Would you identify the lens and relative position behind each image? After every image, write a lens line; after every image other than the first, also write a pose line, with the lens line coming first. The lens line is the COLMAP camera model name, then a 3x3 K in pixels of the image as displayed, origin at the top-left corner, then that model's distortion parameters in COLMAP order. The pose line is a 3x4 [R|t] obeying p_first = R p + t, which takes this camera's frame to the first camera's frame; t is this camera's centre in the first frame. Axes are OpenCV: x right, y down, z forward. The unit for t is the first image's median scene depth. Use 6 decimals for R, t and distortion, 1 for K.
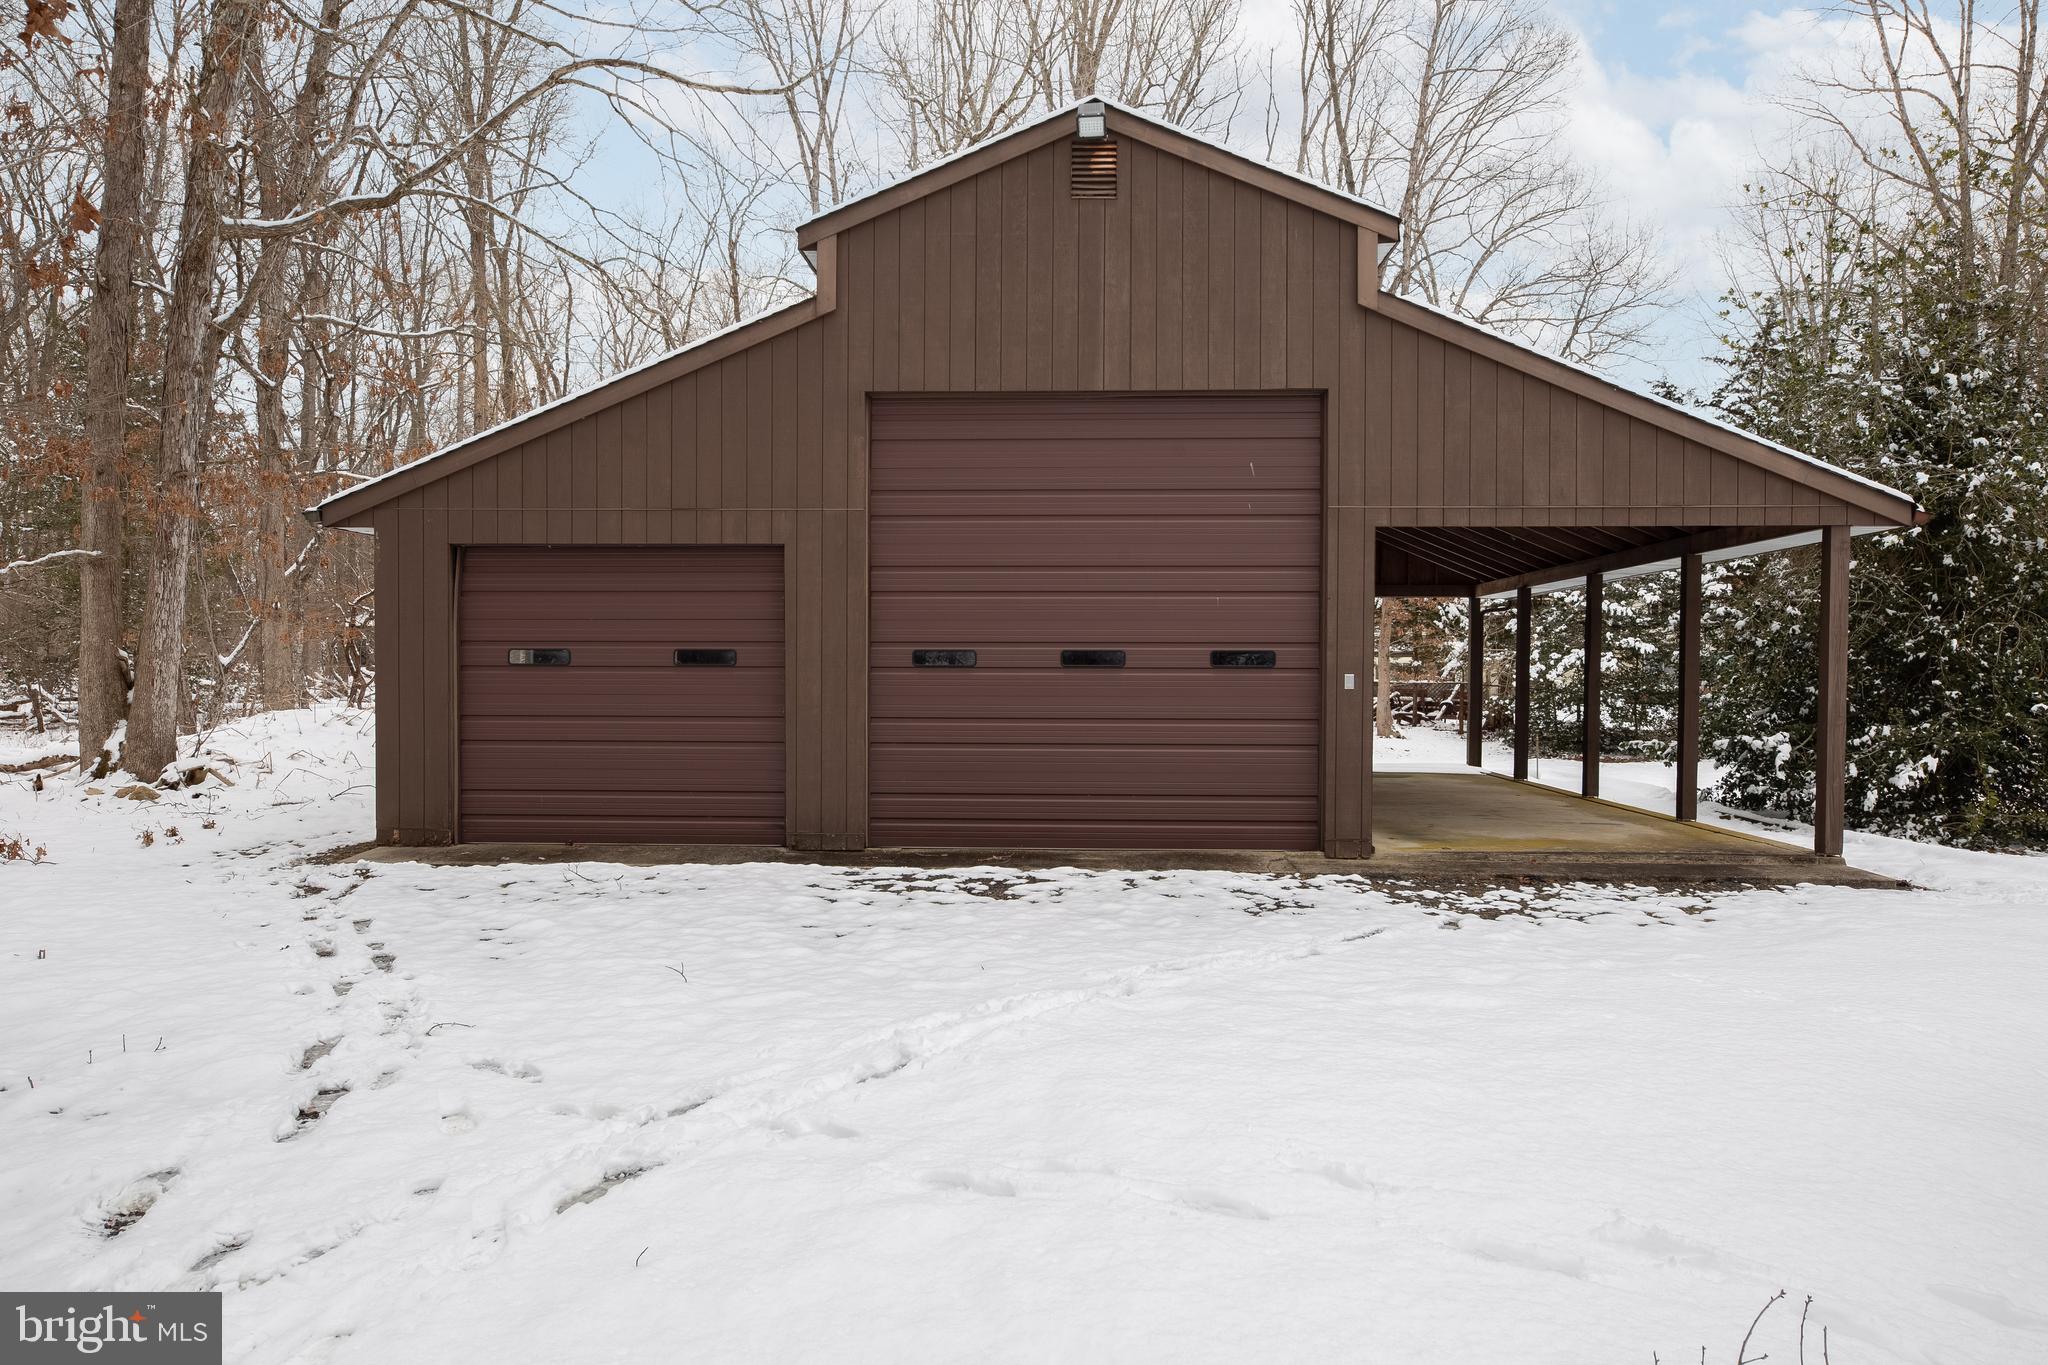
lens RADIAL K [[1345.5, 0, 1023.9], [0, 1345.5, 681.8], [0, 0, 1]] dist [0.021867, -0.001008]
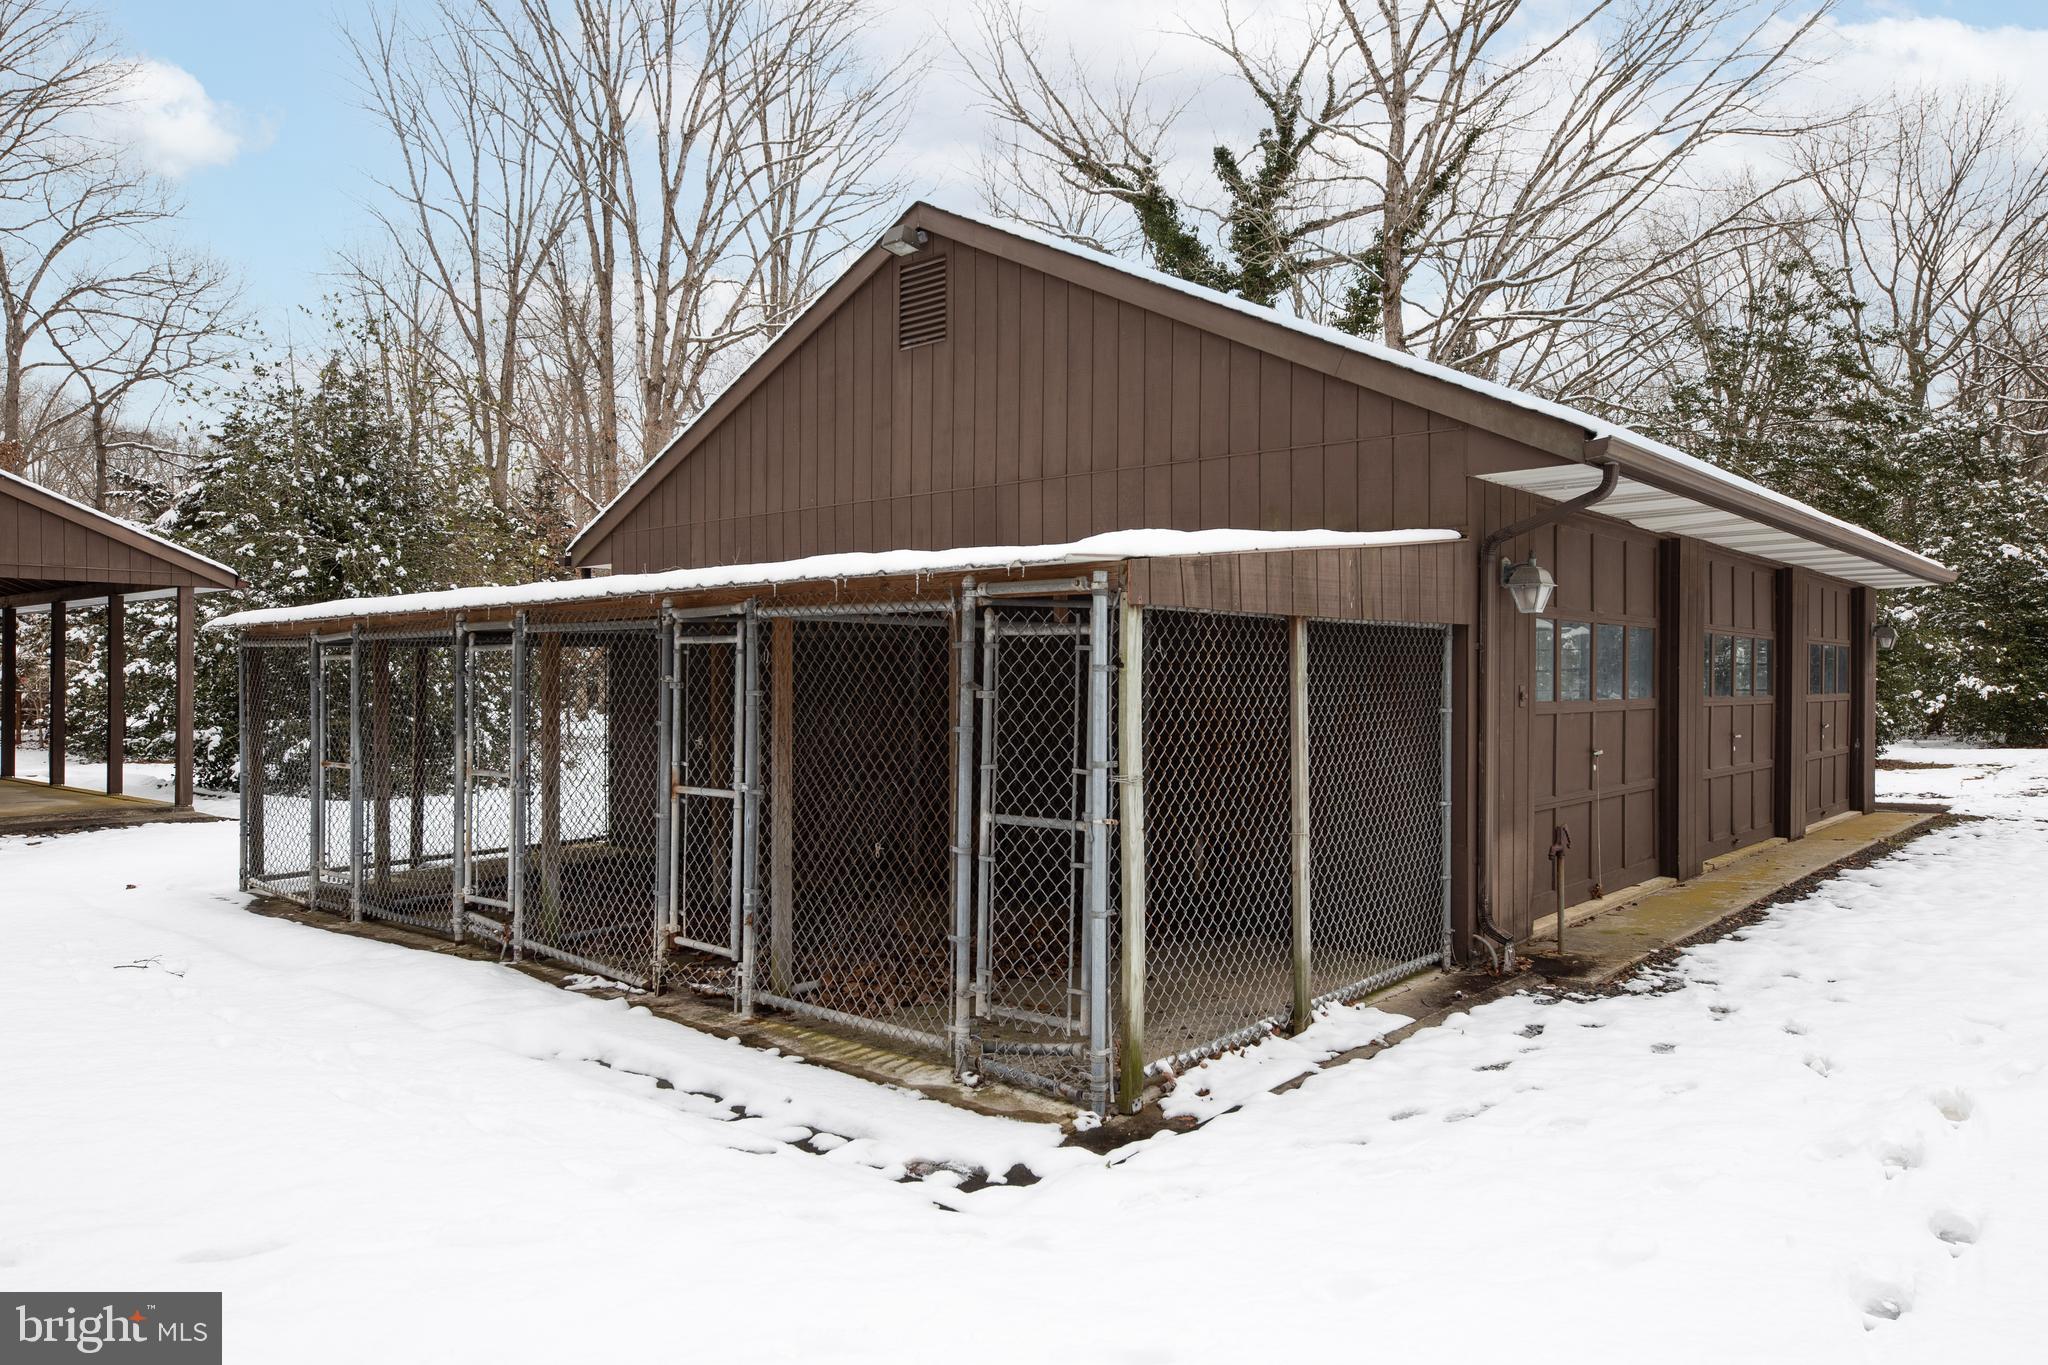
lens RADIAL K [[1345.5, 0, 1013.8], [0, 1345.5, 679.4], [0, 0, 1]] dist [0.021867, -0.001008]
pose [[0.614553, -0.003632, 0.788867, -0.018331], [0.008016, 0.999967, -0.001641, -0.001050], [-0.788835, 0.007332, 0.614562, -0.464557]]
